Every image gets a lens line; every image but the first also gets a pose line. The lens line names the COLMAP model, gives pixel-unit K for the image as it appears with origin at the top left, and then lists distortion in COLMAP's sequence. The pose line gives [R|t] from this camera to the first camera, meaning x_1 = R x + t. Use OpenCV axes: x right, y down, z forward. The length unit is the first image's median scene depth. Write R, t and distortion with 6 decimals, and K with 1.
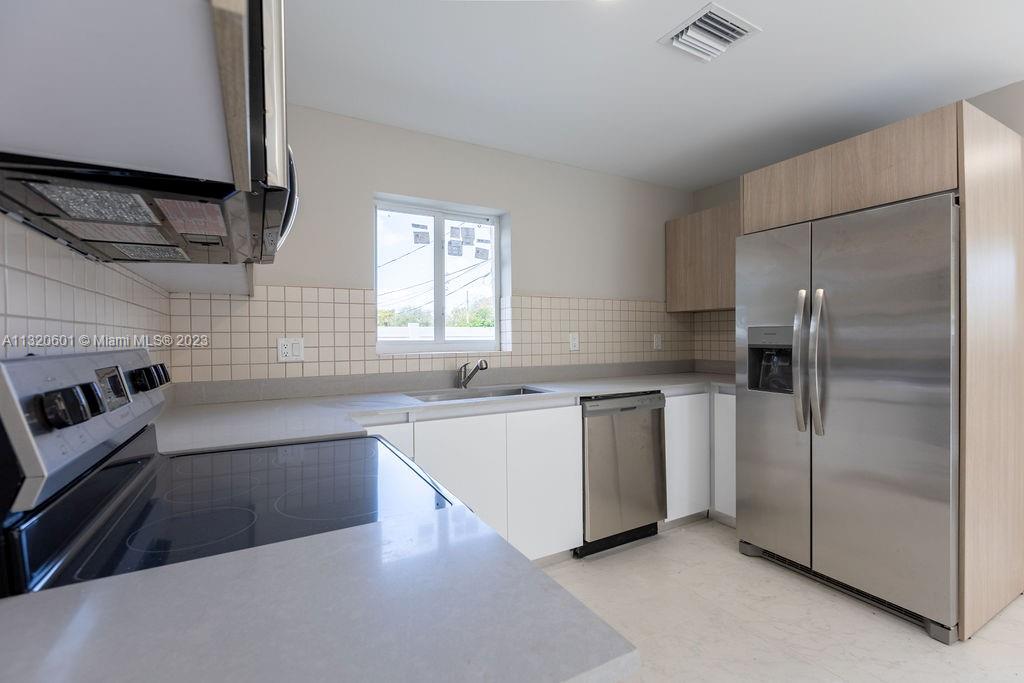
lens RADIAL K [[455.0, 0, 514.5], [0, 455.0, 340.1], [0, 0, 1]] dist [0.000796, -0.000045]
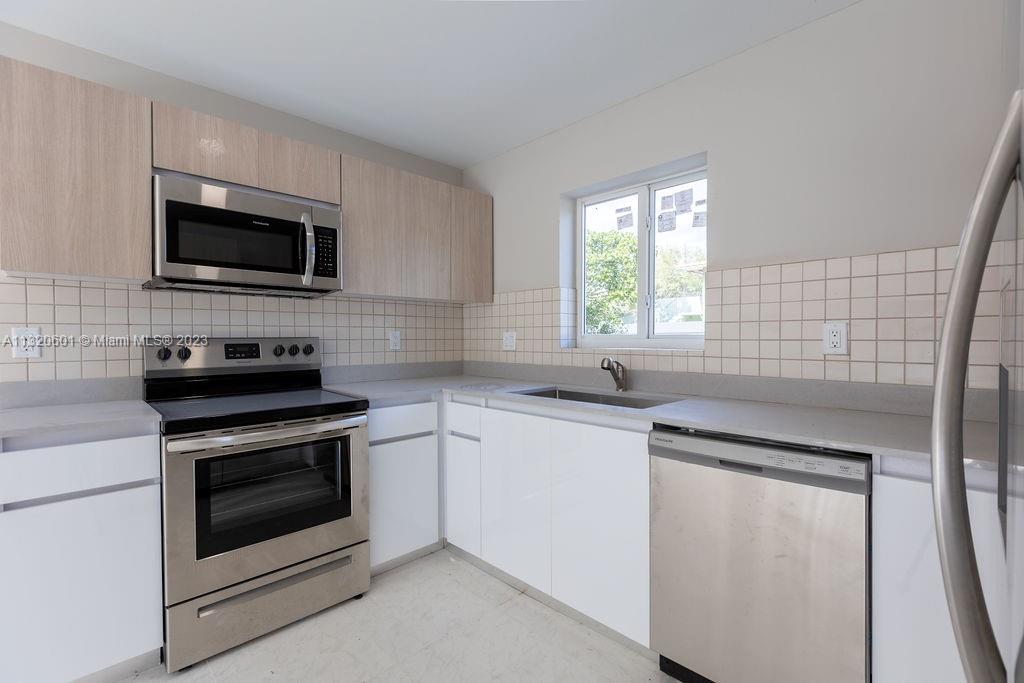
lens RADIAL K [[455.0, 0, 514.1], [0, 455.0, 341.0], [0, 0, 1]] dist [0.000796, -0.000045]
pose [[0.263850, 0.017217, -0.964410, 0.623369], [-0.003907, 0.999852, 0.016780, -0.001040], [0.964556, -0.000659, 0.263878, 0.551068]]
